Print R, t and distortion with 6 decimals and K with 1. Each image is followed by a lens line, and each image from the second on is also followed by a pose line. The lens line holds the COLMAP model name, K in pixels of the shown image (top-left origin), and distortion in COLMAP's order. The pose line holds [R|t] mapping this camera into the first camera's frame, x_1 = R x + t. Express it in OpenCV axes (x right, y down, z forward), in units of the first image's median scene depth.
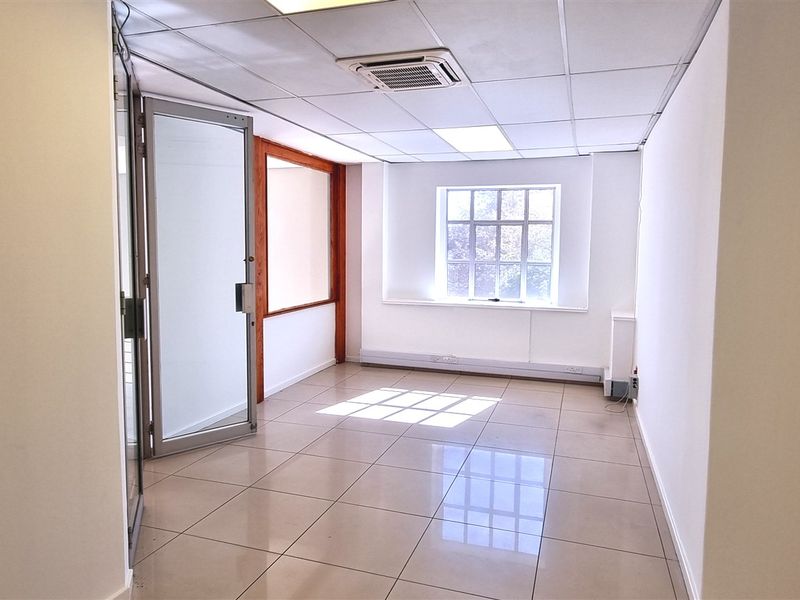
lens RADIAL K [[550.7, 0, 400.0], [0, 550.7, 300.0], [0, 0, 1]] dist [0.006318, 0.002798]
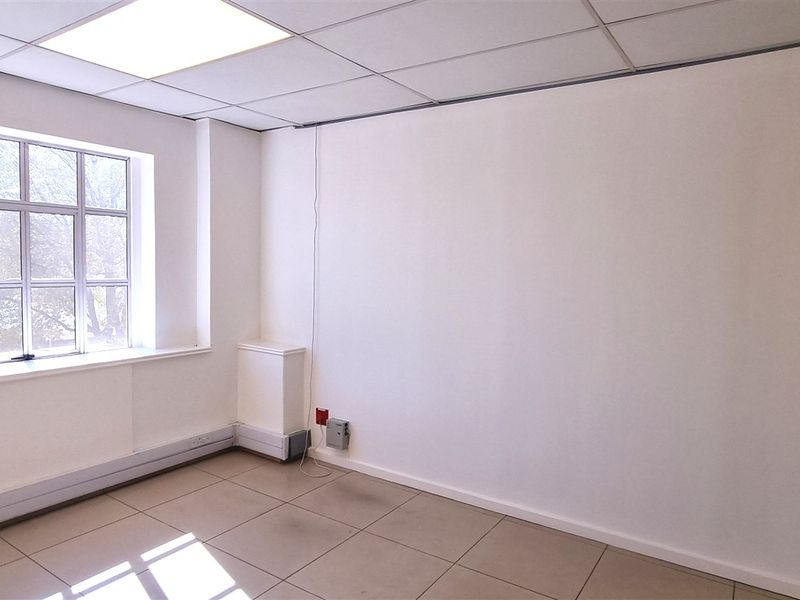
lens RADIAL K [[550.7, 0, 400.0], [0, 550.7, 300.0], [0, 0, 1]] dist [0.006318, 0.002798]
pose [[0.265651, -0.072178, 0.961363, -0.234410], [0.082529, 0.995235, 0.051917, -0.053506], [-0.960530, 0.065548, 0.270342, 0.550035]]
